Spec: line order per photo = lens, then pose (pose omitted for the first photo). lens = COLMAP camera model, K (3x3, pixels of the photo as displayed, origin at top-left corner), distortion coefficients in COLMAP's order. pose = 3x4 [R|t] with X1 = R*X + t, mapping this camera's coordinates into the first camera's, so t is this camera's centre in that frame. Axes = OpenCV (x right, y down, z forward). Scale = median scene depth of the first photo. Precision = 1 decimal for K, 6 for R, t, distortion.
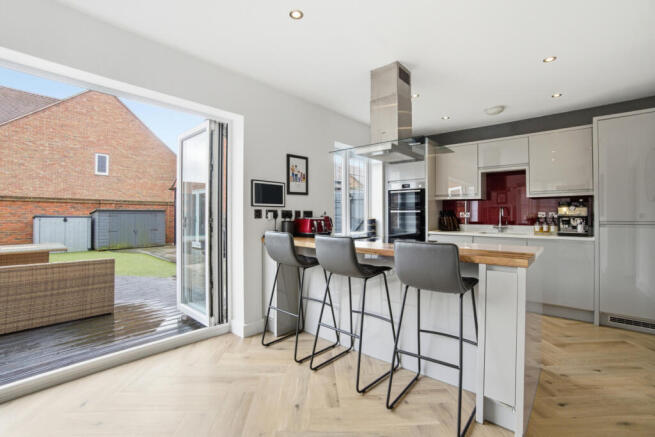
lens RADIAL K [[295.4, 0, 326.7], [0, 295.4, 215.6], [0, 0, 1]] dist [0.000195, 0.001161]
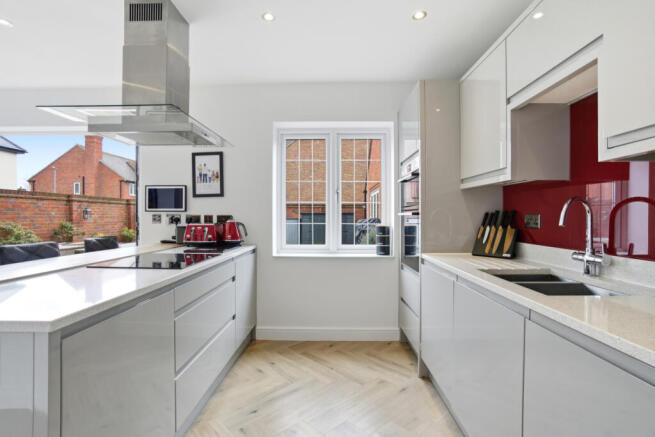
lens RADIAL K [[295.4, 0, 325.6], [0, 295.4, 219.3], [0, 0, 1]] dist [0.000195, 0.001161]
pose [[0.646511, 0.003469, -0.762897, 1.000457], [-0.001887, 0.999994, 0.002948, -0.009537], [0.762902, -0.000467, 0.646513, 0.876111]]
